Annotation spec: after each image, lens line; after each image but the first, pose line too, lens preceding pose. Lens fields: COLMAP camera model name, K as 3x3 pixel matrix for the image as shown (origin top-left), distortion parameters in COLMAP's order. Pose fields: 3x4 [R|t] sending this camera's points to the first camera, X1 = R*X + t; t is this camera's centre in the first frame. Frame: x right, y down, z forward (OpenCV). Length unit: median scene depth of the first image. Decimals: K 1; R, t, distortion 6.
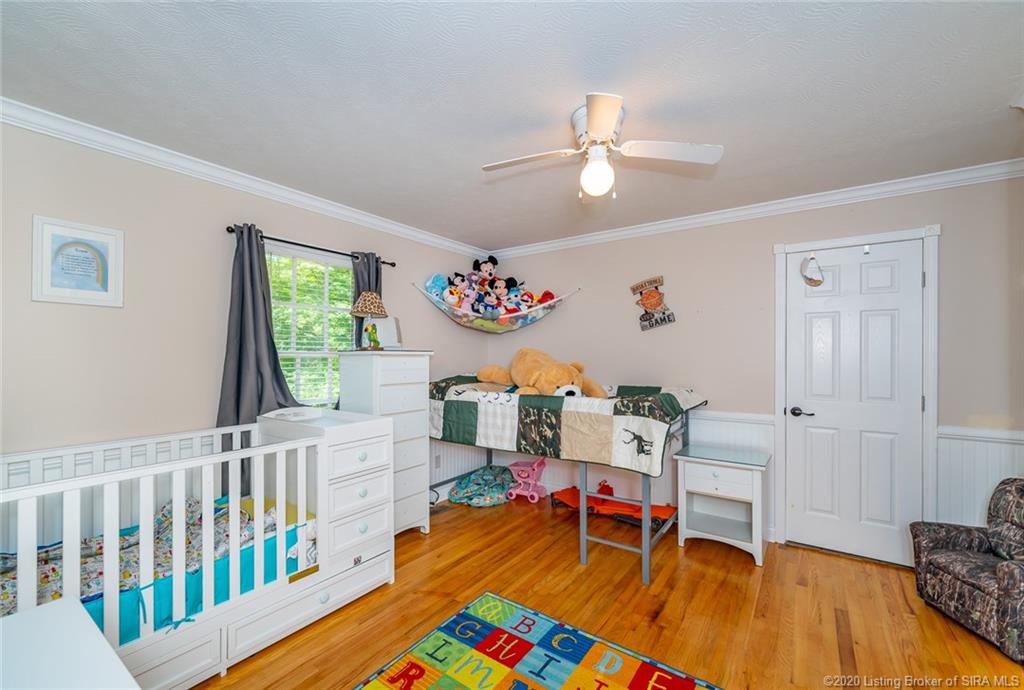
lens RADIAL K [[428.0, 0, 513.4], [0, 428.0, 351.3], [0, 0, 1]] dist [0.000681, 0.000661]
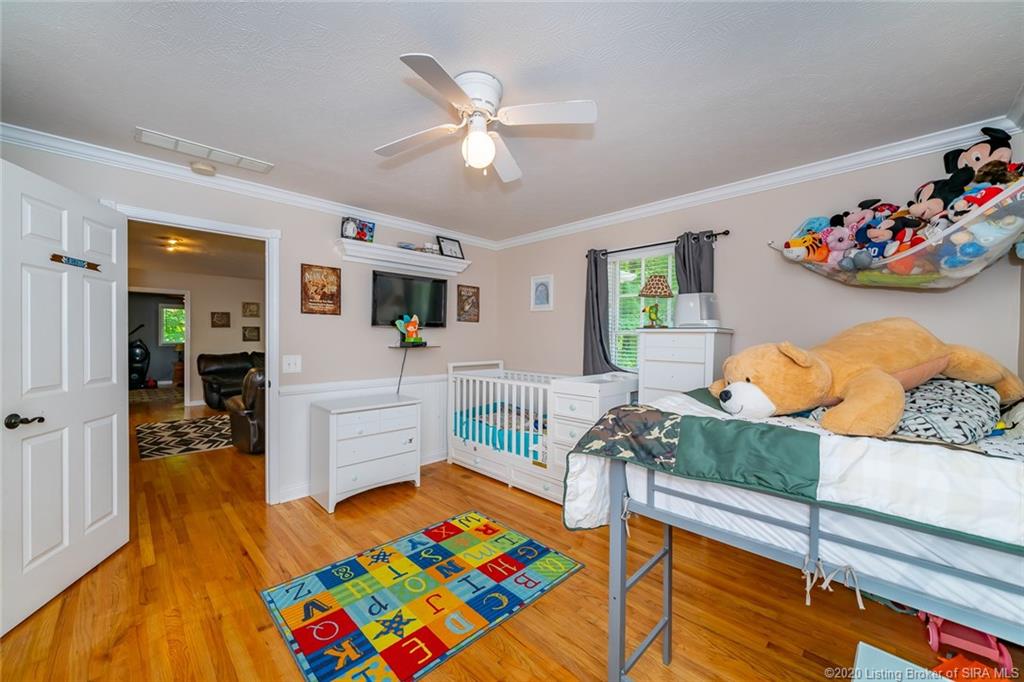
lens RADIAL K [[389.0, 0, 509.1], [0, 389.0, 341.0], [0, 0, 1]] dist [-0.000999, -0.000223]
pose [[-0.180613, 0.008855, -0.983514, 0.796748], [0.000595, 0.999960, 0.008894, 0.022990], [0.983554, 0.001021, -0.180612, 0.913997]]
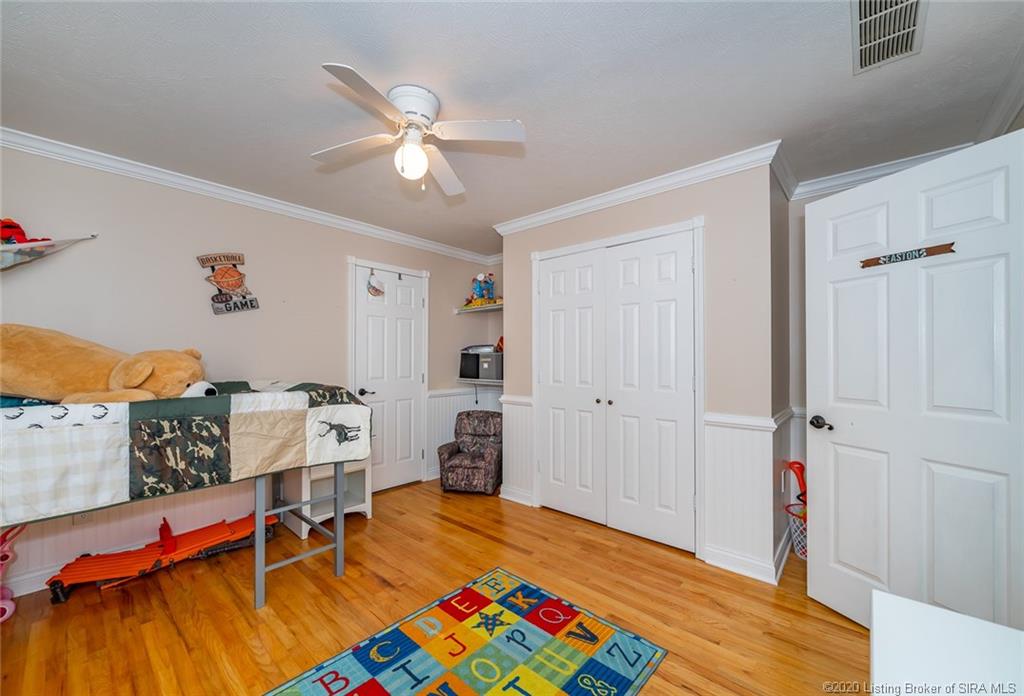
lens RADIAL K [[398.4, 0, 509.1], [0, 398.4, 355.7], [0, 0, 1]] dist [-0.001002, -0.000236]
pose [[0.122867, 0.007452, 0.992395, -0.523453], [-0.007932, 0.999947, -0.006526, 0.043189], [-0.992391, -0.007070, 0.122919, 0.484810]]
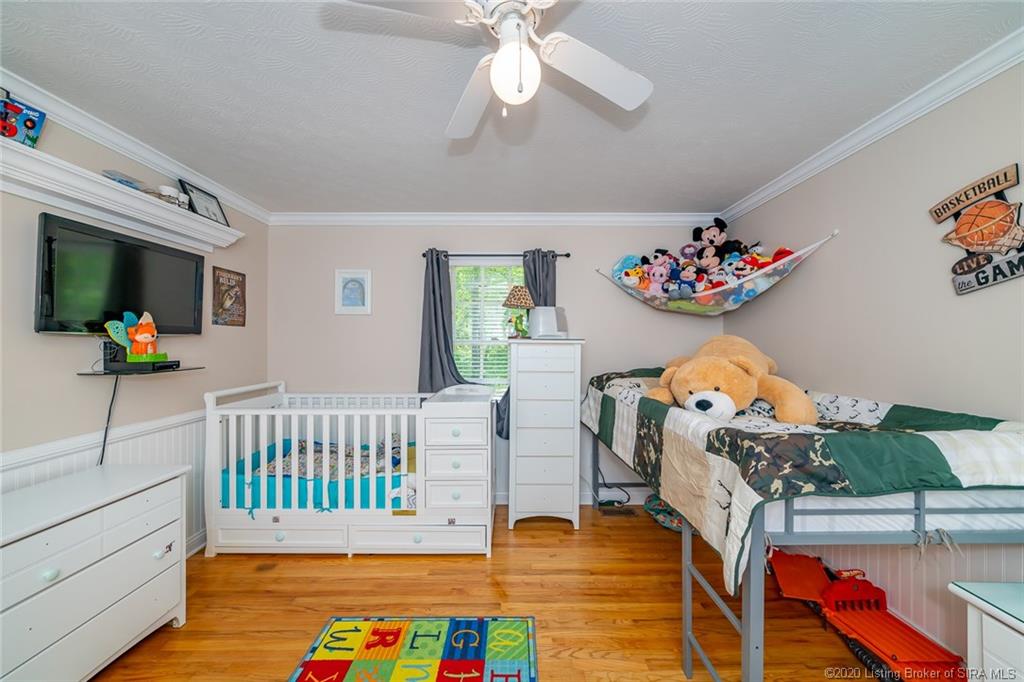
lens RADIAL K [[372.0, 0, 512.0], [0, 372.0, 341.0], [0, 0, 1]] dist [-0.002022, -0.000198]
pose [[0.572870, 0.000117, -0.819646, 0.487635], [0.004422, 0.999985, 0.003233, -0.000738], [0.819634, -0.005477, 0.572861, 0.495896]]
